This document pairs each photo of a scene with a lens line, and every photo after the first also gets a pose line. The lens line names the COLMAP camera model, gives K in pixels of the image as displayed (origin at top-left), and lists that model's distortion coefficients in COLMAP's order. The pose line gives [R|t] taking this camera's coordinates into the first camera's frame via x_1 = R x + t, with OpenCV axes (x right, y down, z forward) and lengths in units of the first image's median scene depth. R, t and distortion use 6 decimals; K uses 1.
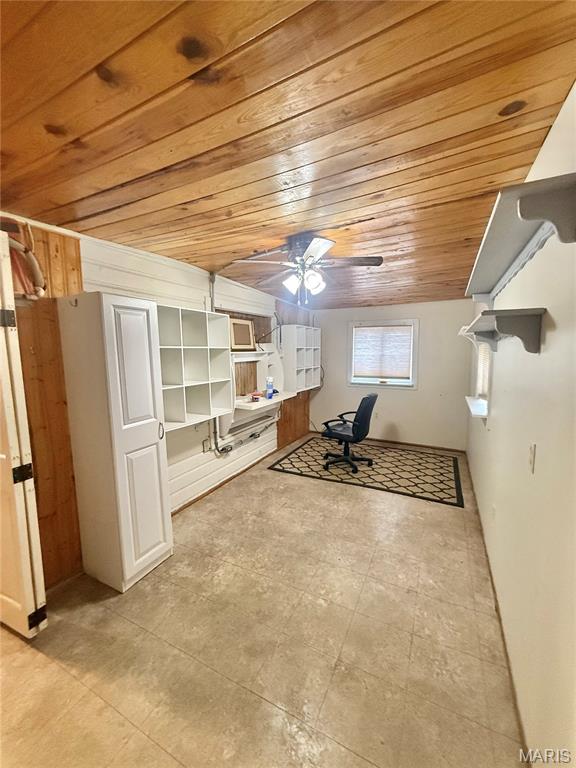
lens RADIAL K [[304.7, 0, 288.0], [0, 304.7, 384.0], [0, 0, 1]] dist [-0.000332, -0.000095]
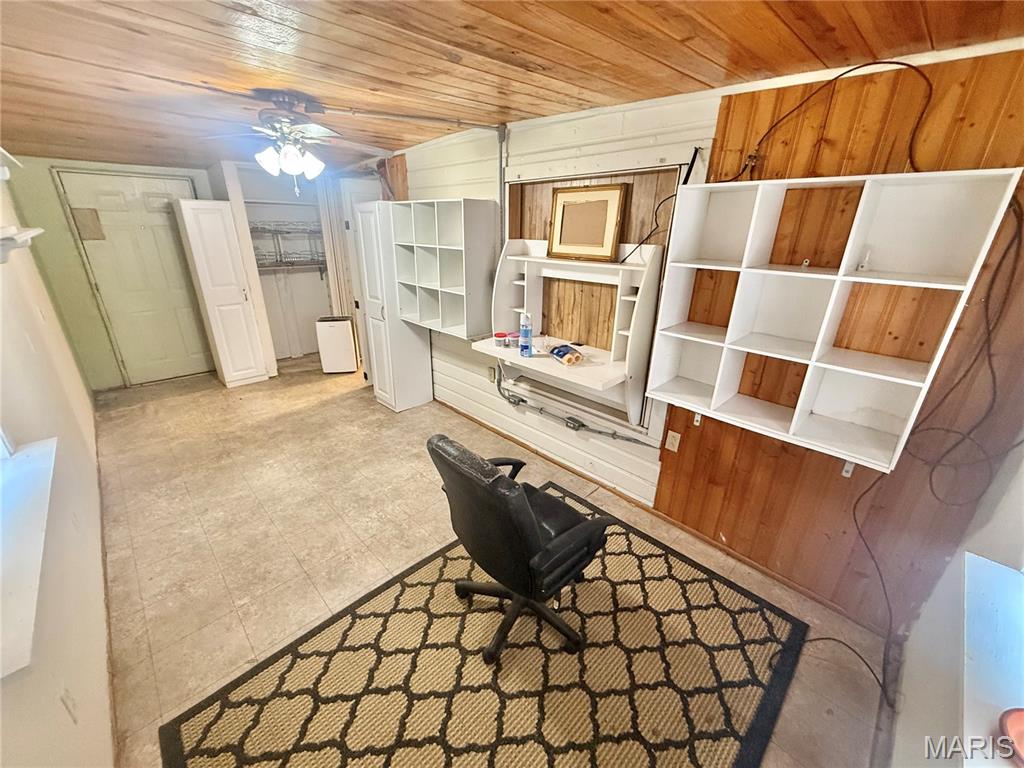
lens RADIAL K [[406.3, 0, 509.9], [0, 406.3, 385.4], [0, 0, 1]] dist [-0.000332, -0.000095]
pose [[-0.318834, 0.360336, -0.876643, 0.687967], [-0.112604, 0.903962, 0.412520, -0.227158], [0.941098, 0.230239, -0.247639, 1.359591]]
